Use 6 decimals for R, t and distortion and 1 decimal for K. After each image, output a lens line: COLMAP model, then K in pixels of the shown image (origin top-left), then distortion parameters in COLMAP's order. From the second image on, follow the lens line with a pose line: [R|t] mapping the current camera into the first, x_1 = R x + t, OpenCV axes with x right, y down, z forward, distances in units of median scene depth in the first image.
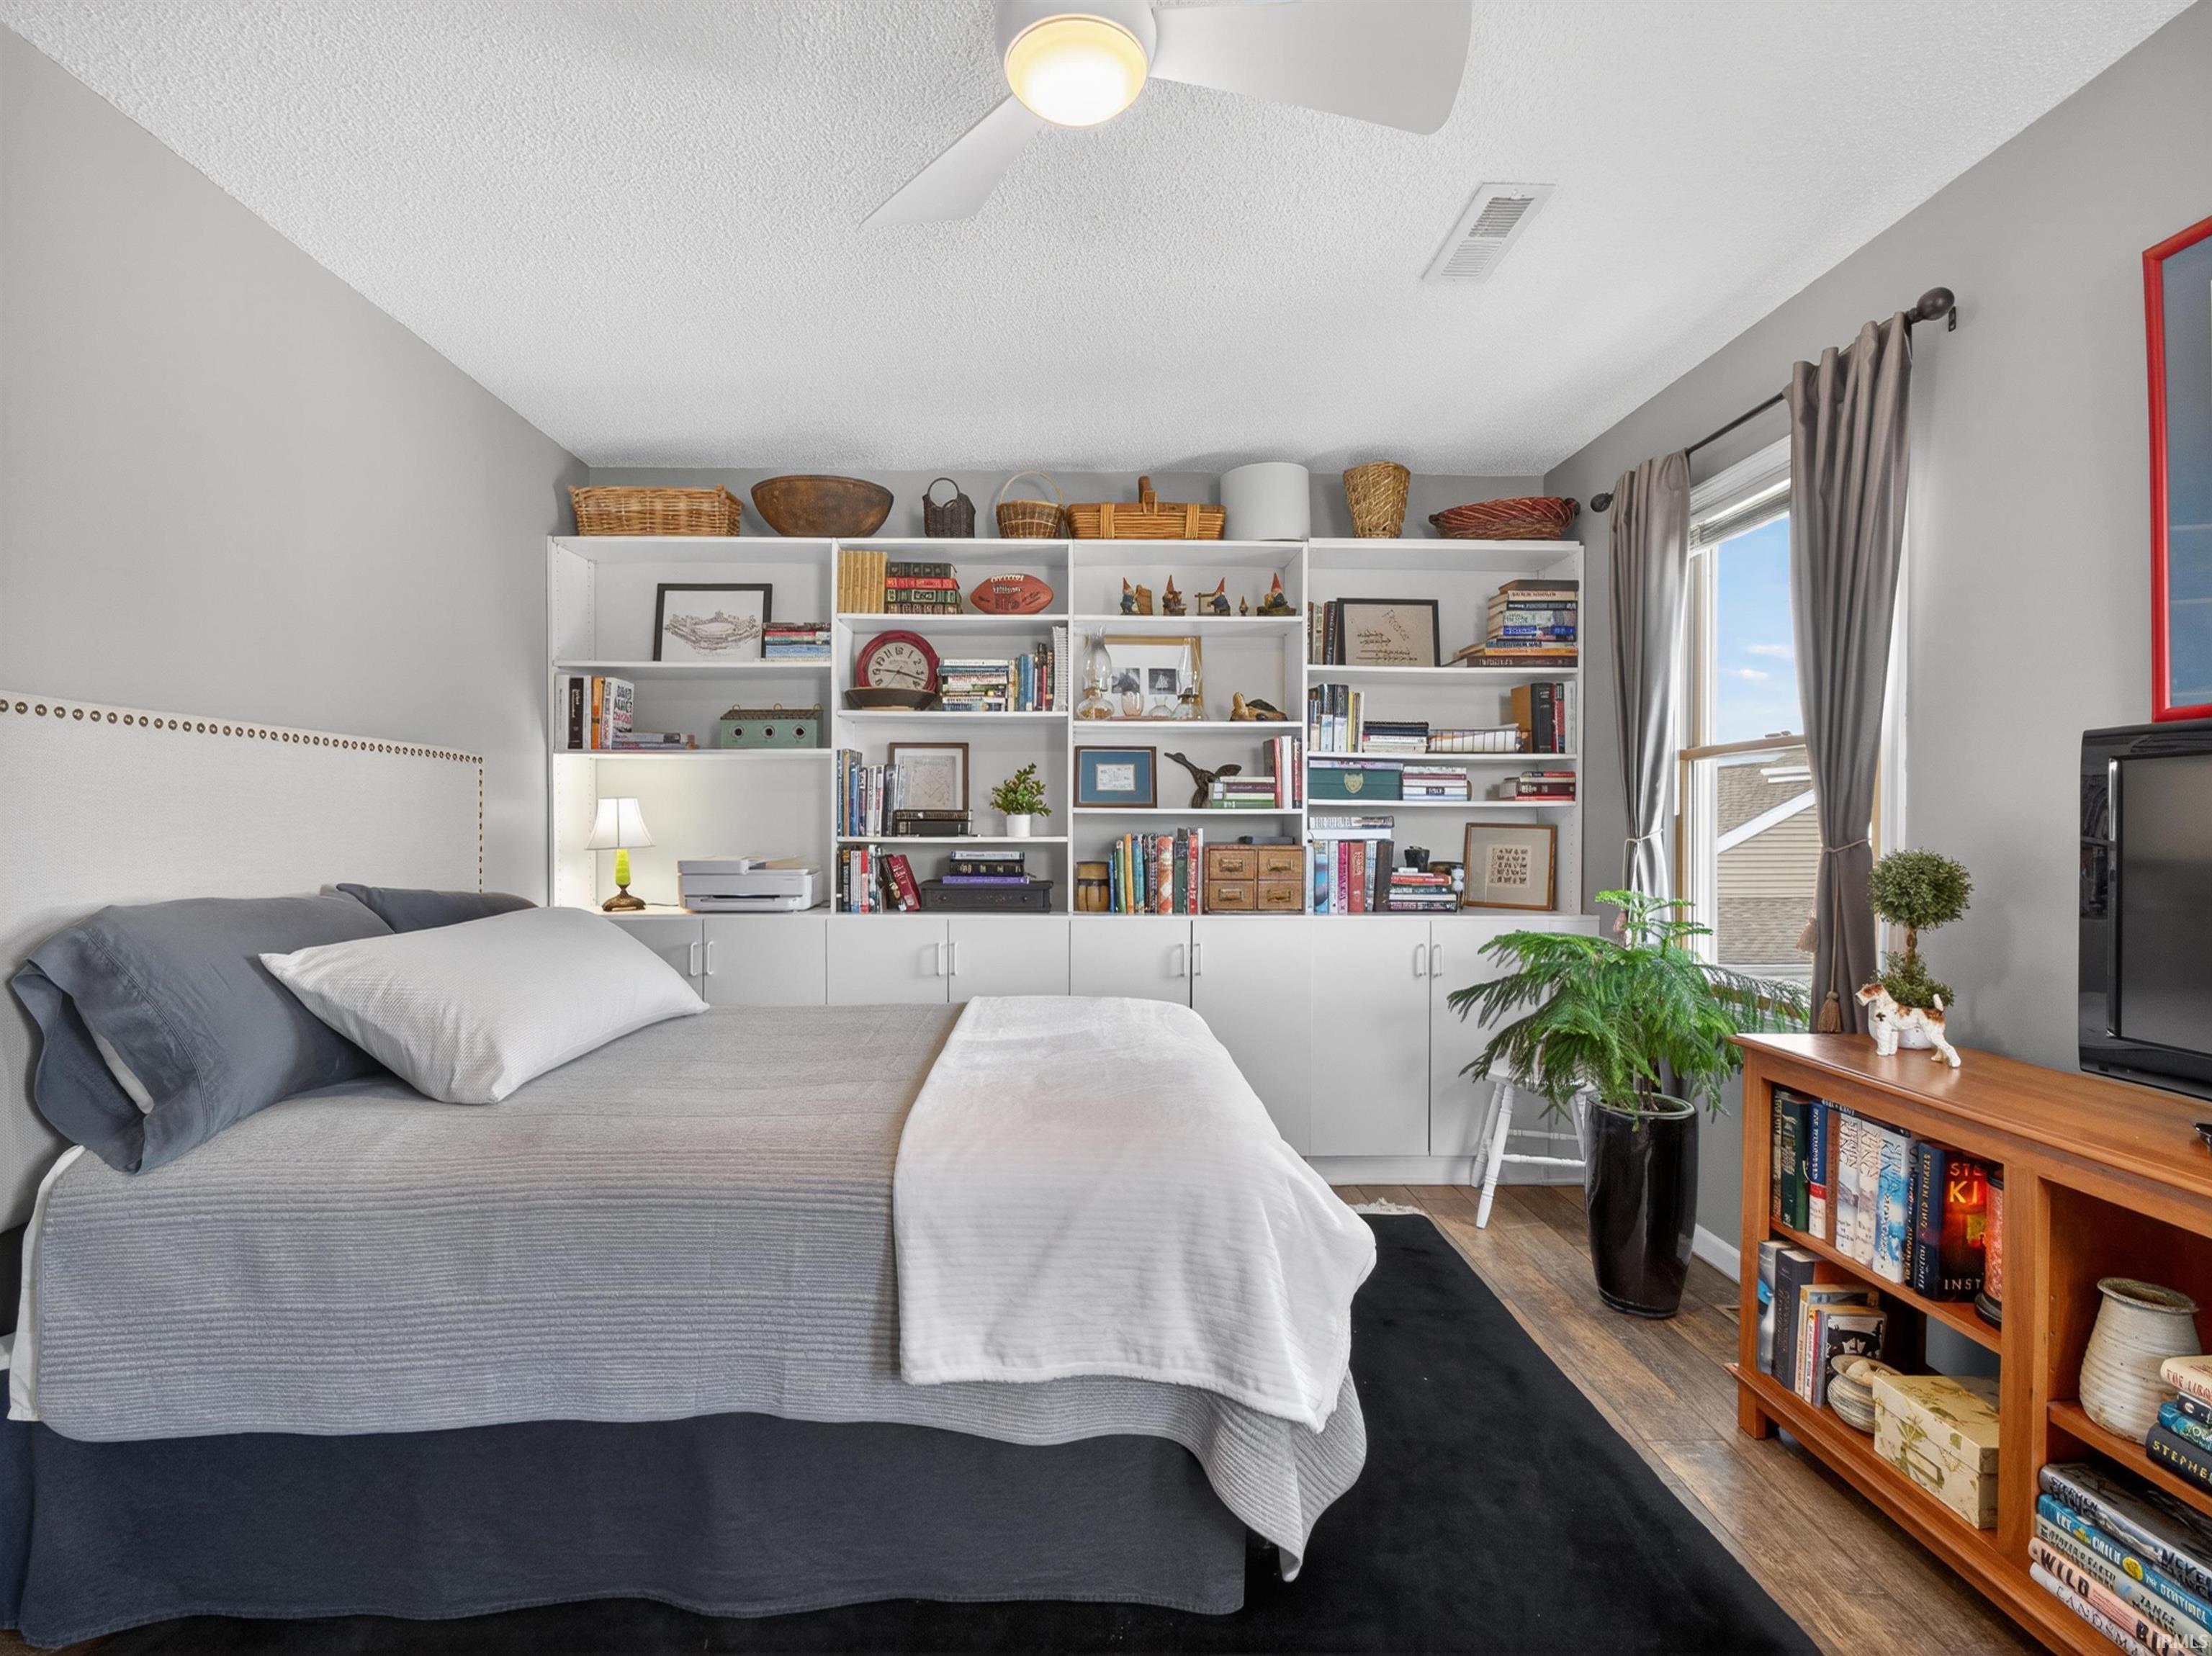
lens RADIAL K [[1031.3, 0, 1091.3], [0, 1031.3, 830.2], [0, 0, 1]] dist [-0.019846, -0.000987]
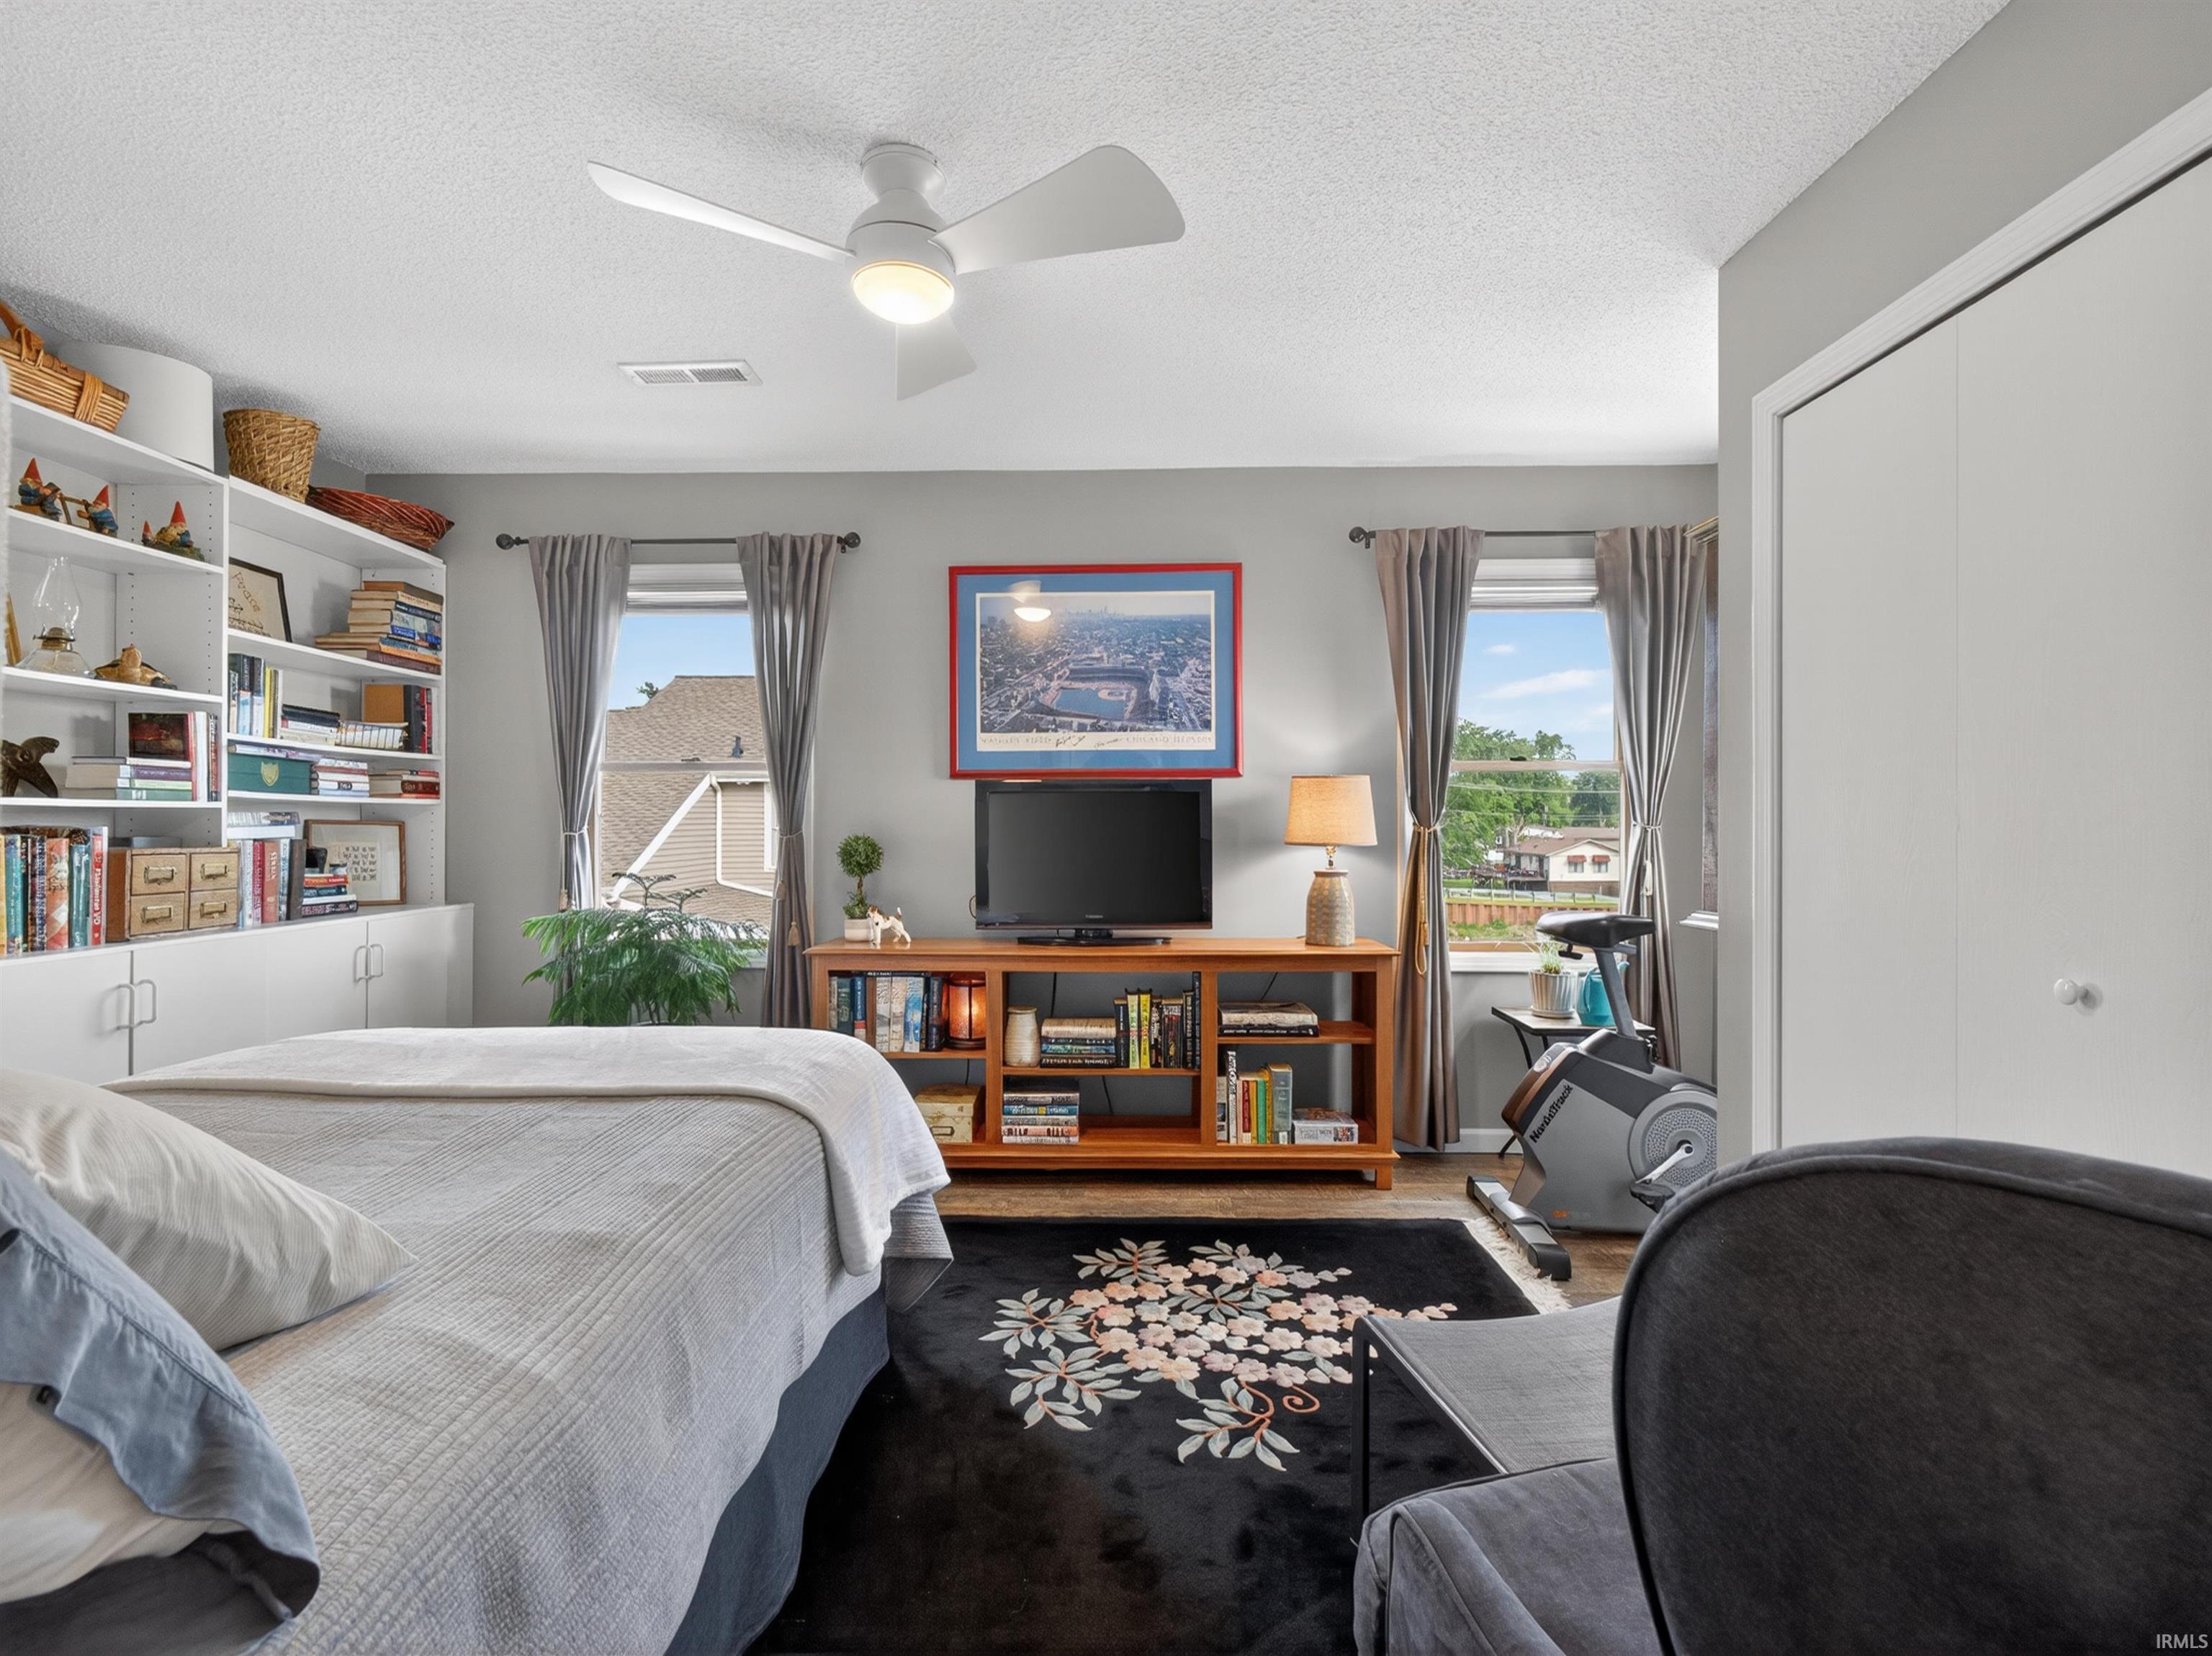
lens RADIAL K [[1031.3, 0, 1096.8], [0, 1031.3, 826.3], [0, 0, 1]] dist [-0.019846, -0.000987]
pose [[0.039461, -0.004321, 0.999212, -0.575155], [0.005683, 0.999975, 0.004100, -0.000811], [-0.999205, 0.005517, 0.039485, 0.271071]]
